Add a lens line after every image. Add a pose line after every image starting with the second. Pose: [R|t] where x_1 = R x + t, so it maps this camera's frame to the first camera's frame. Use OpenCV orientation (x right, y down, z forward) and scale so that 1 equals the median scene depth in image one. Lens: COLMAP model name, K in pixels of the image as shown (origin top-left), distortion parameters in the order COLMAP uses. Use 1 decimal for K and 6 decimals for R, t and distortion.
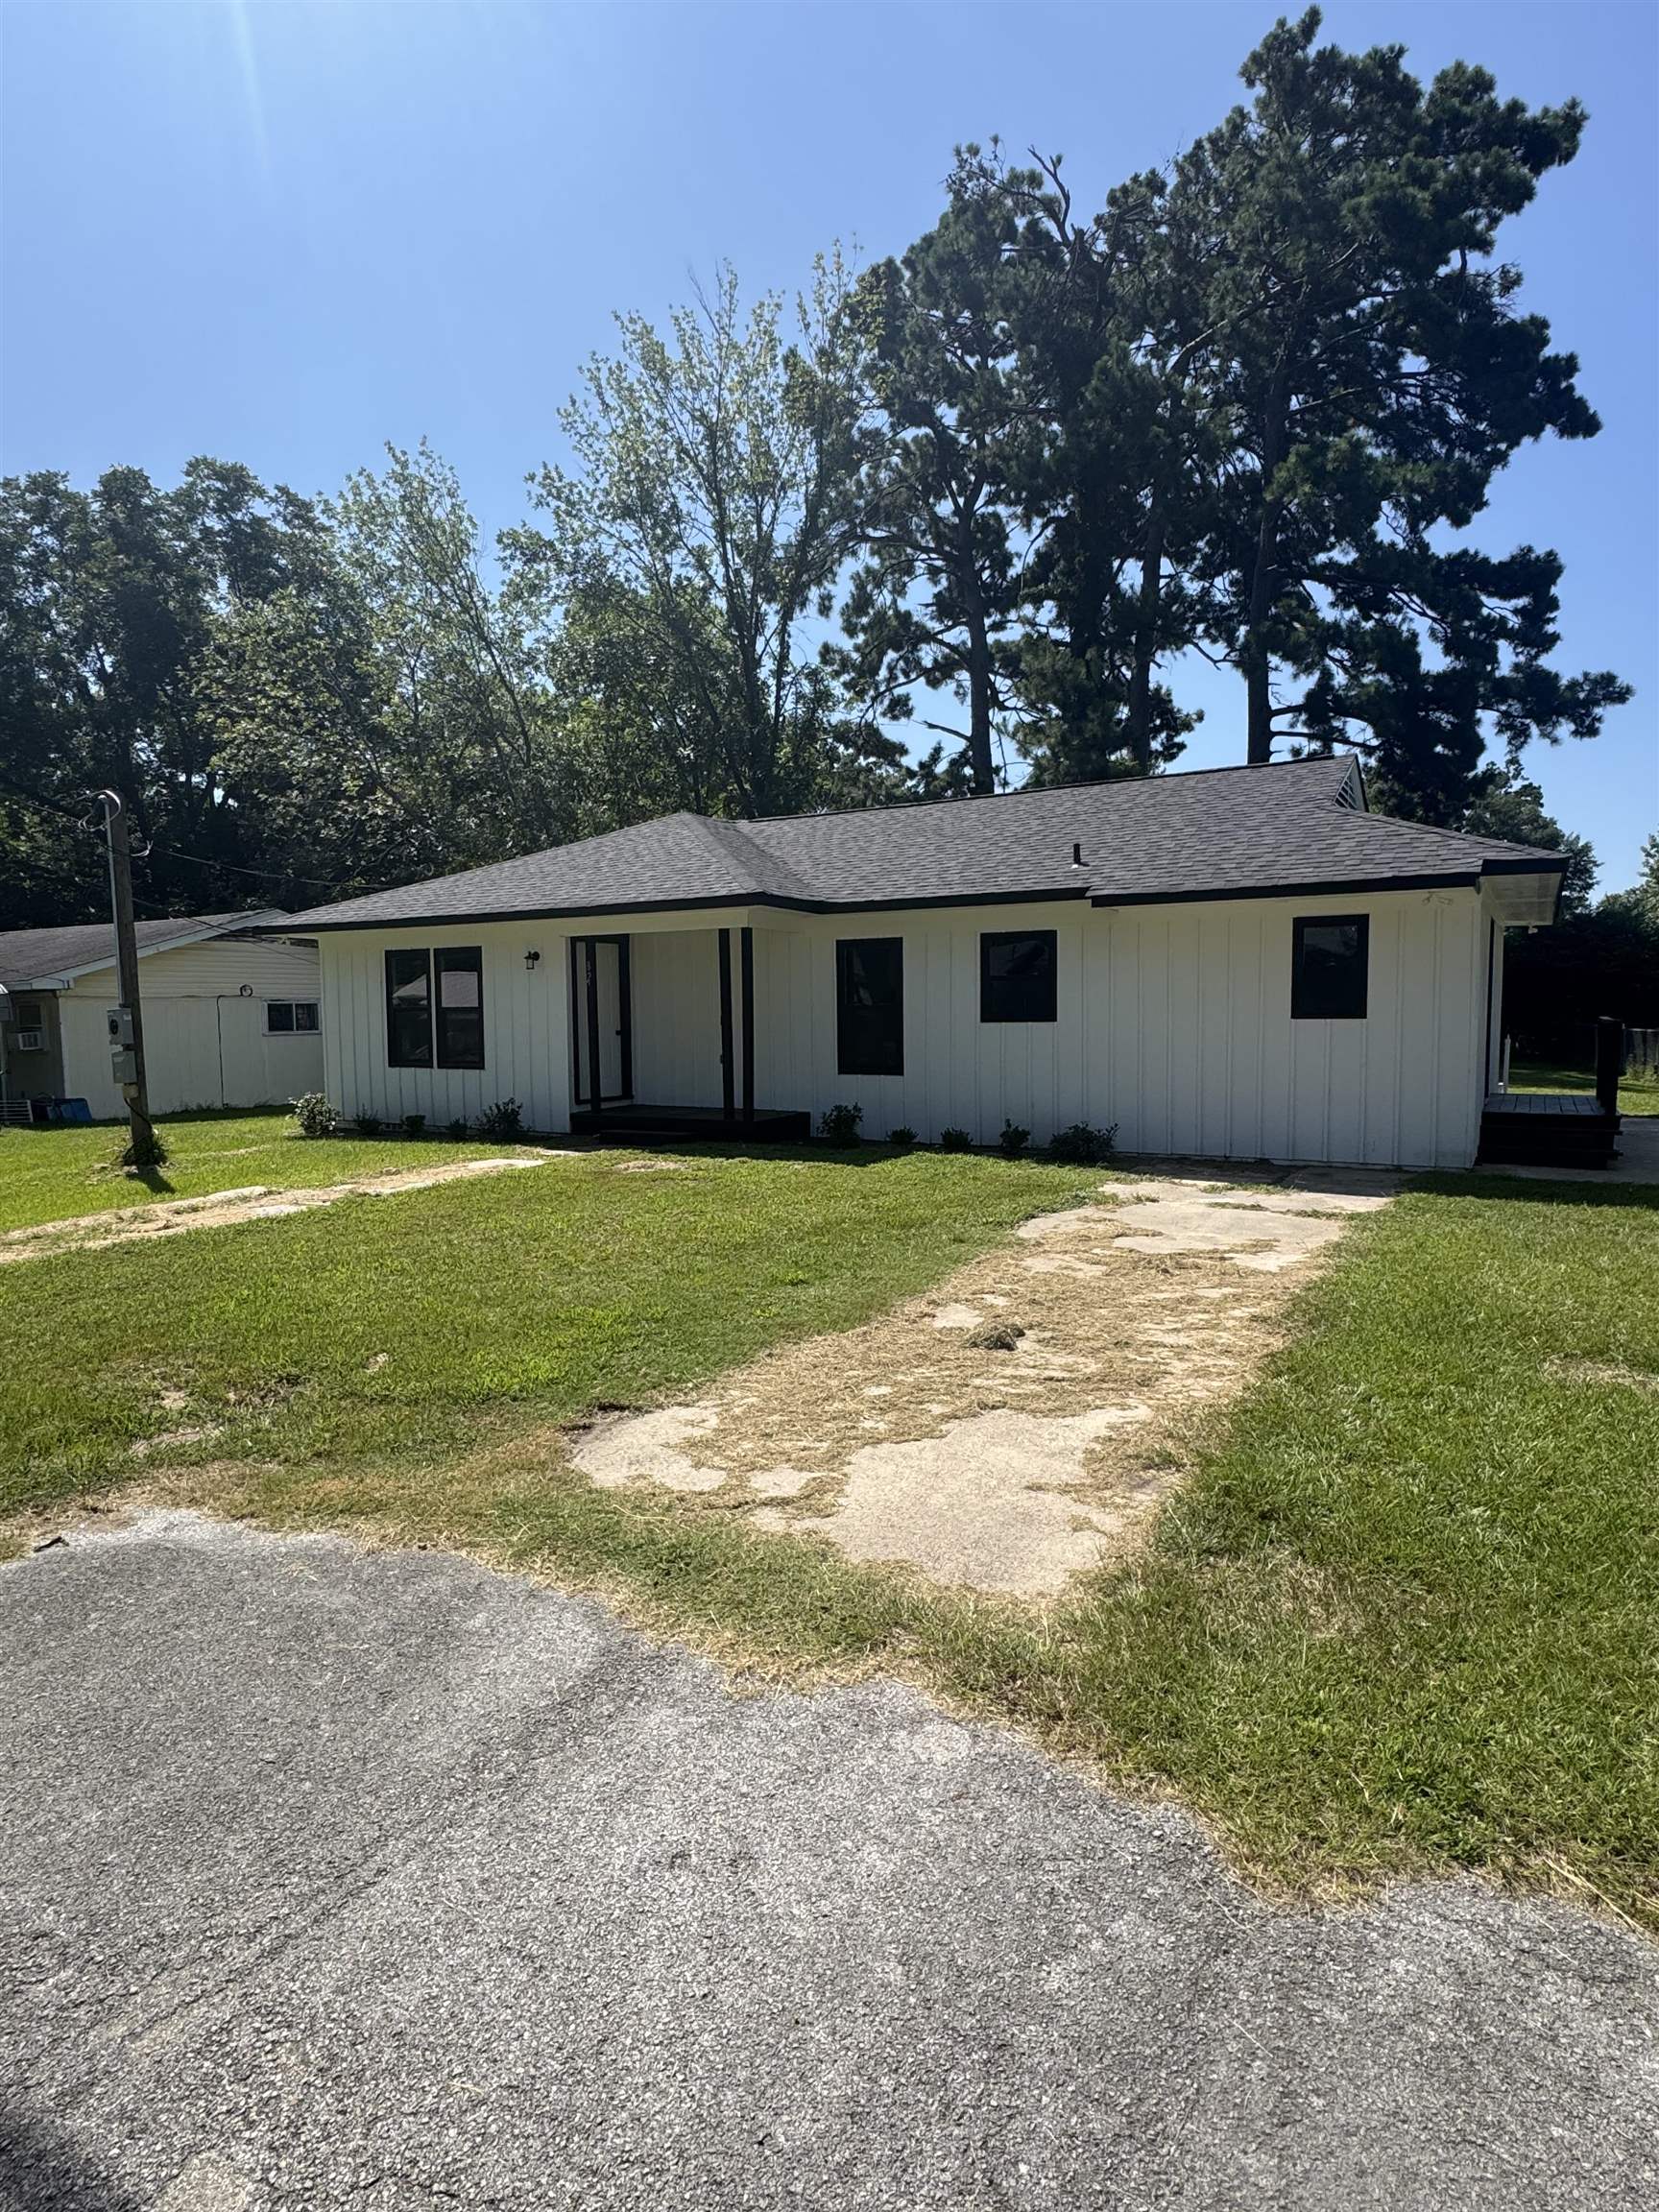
lens RADIAL K [[1197.3, 0, 829.5], [0, 1197.3, 1106.0], [0, 0, 1]] dist [0.004598, 0.002733]
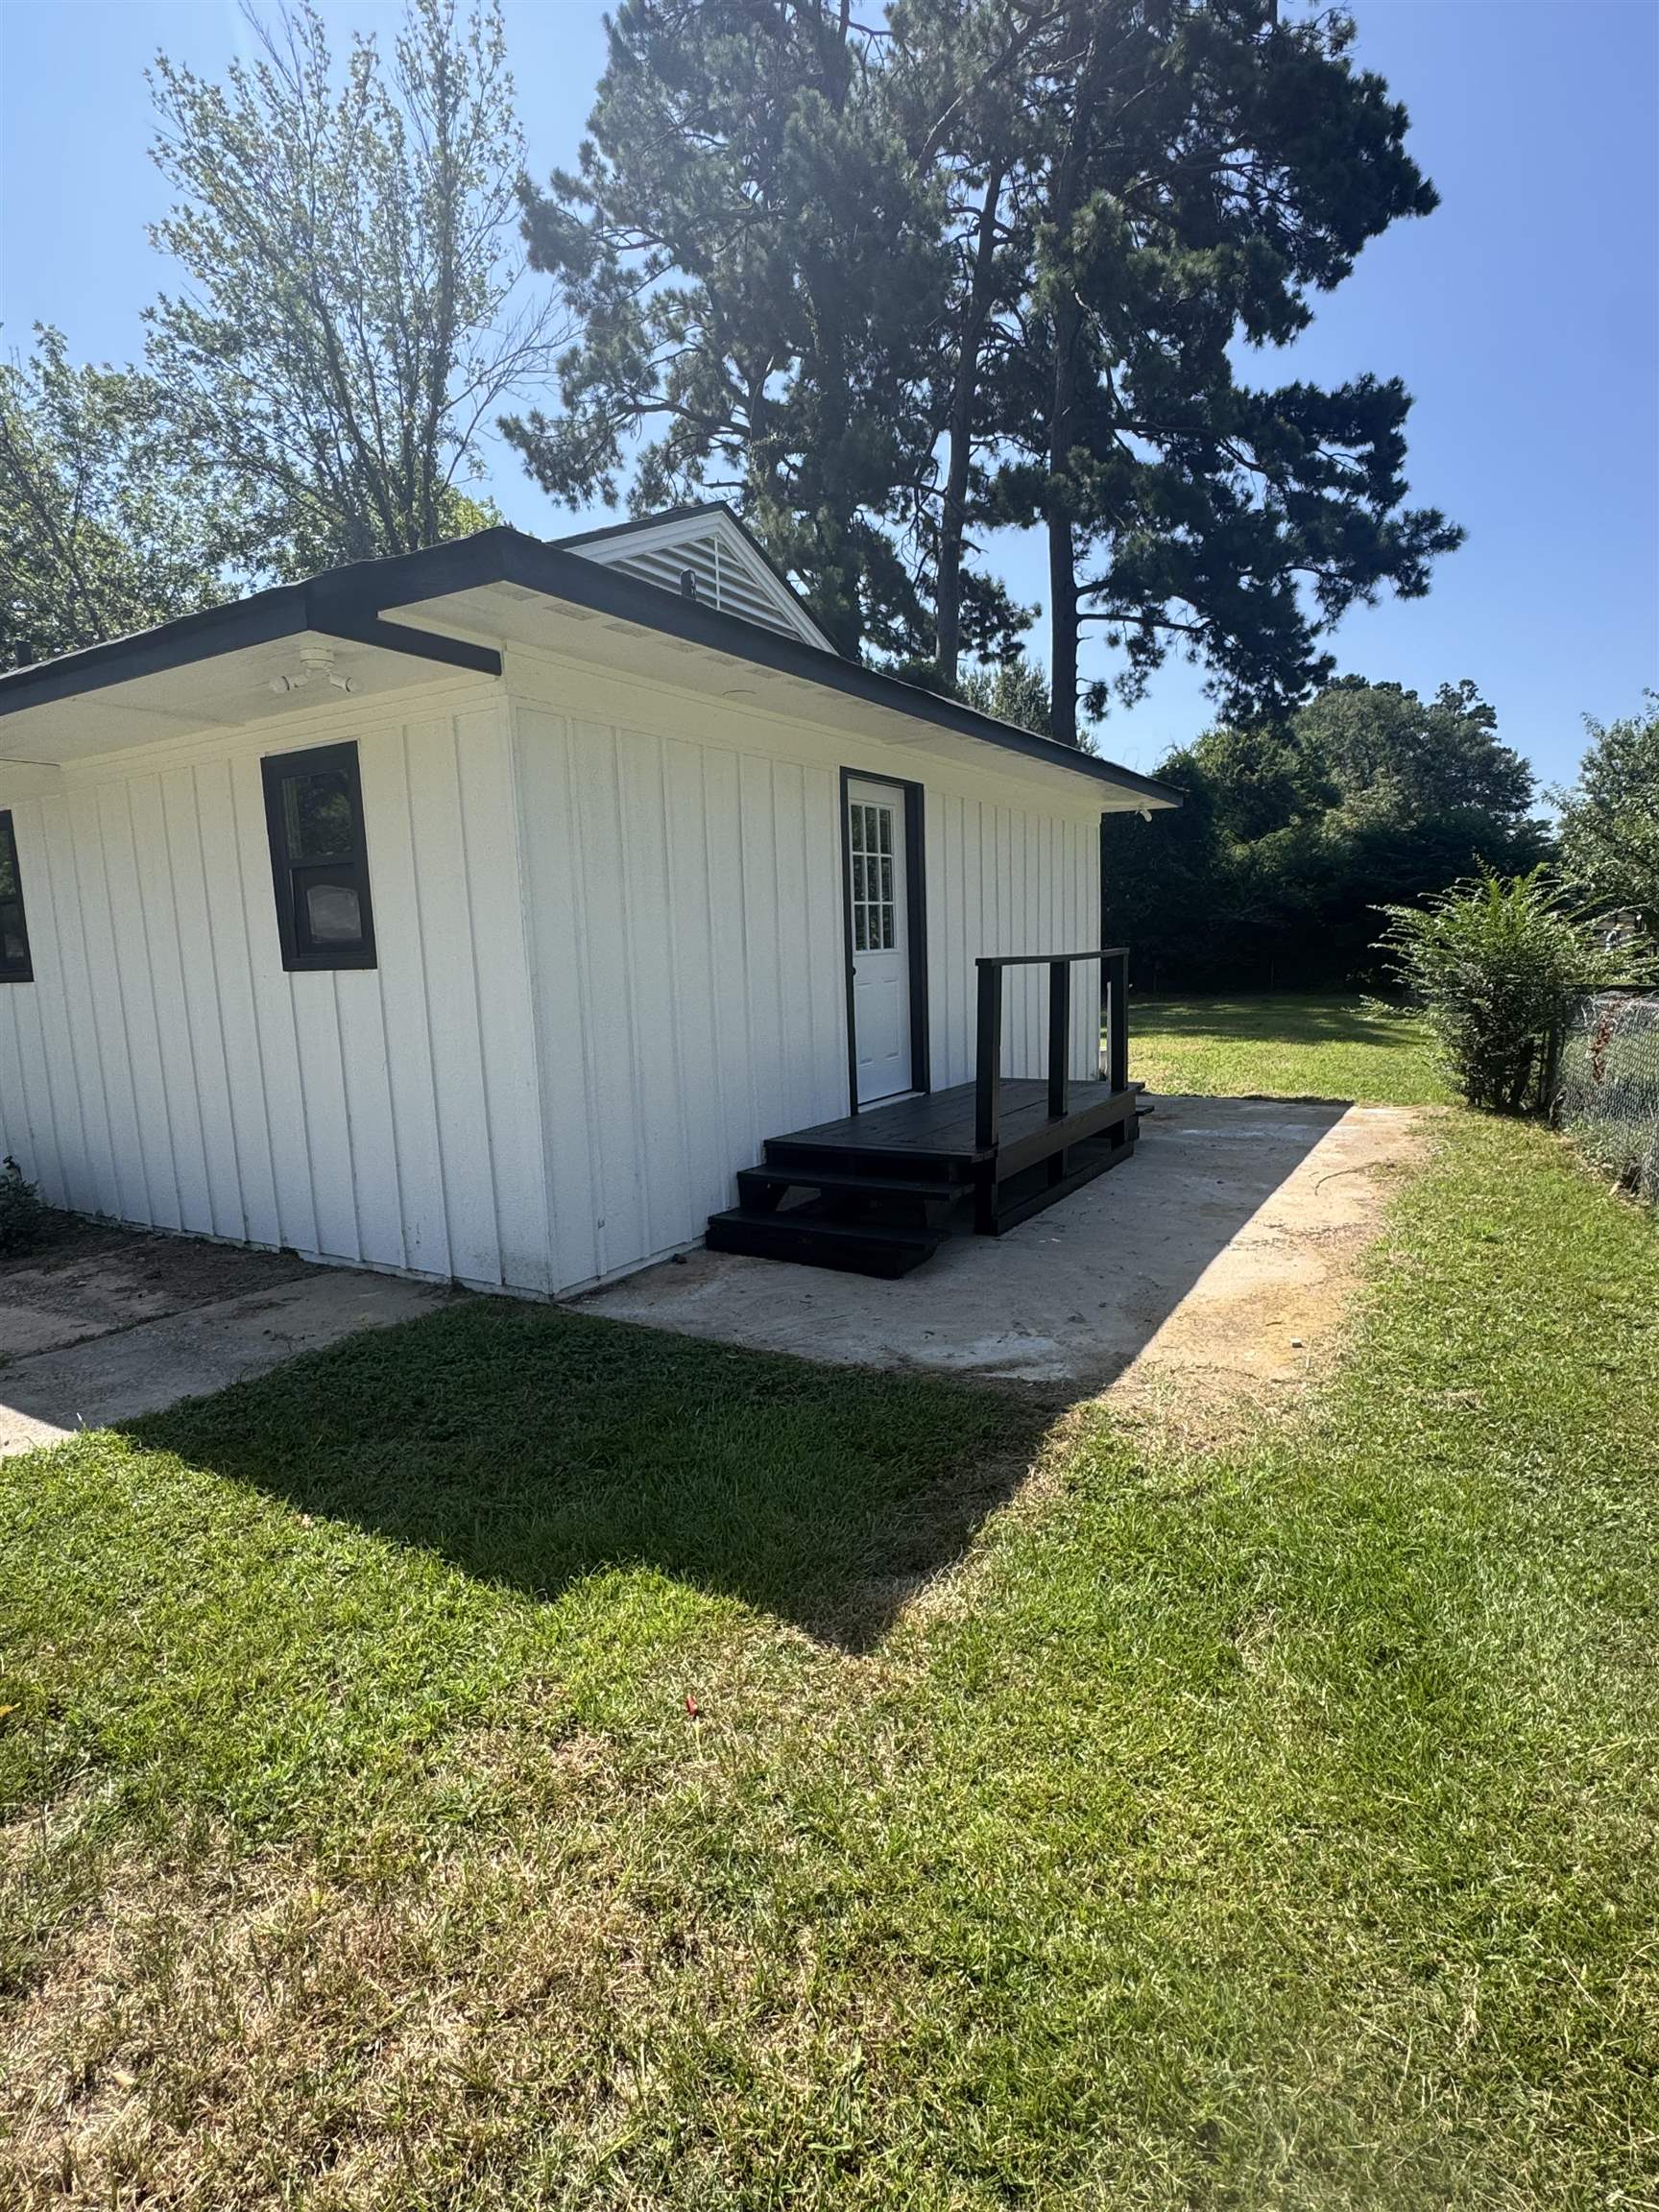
lens RADIAL K [[1128.4, 0, 829.5], [0, 1128.4, 1106.0], [0, 0, 1]] dist [0.003189, 0.000900]
pose [[0.999716, -0.020446, -0.012283, 0.203215], [0.021126, 0.998089, 0.058070, -0.013435], [0.011072, -0.058313, 0.998237, 0.180749]]
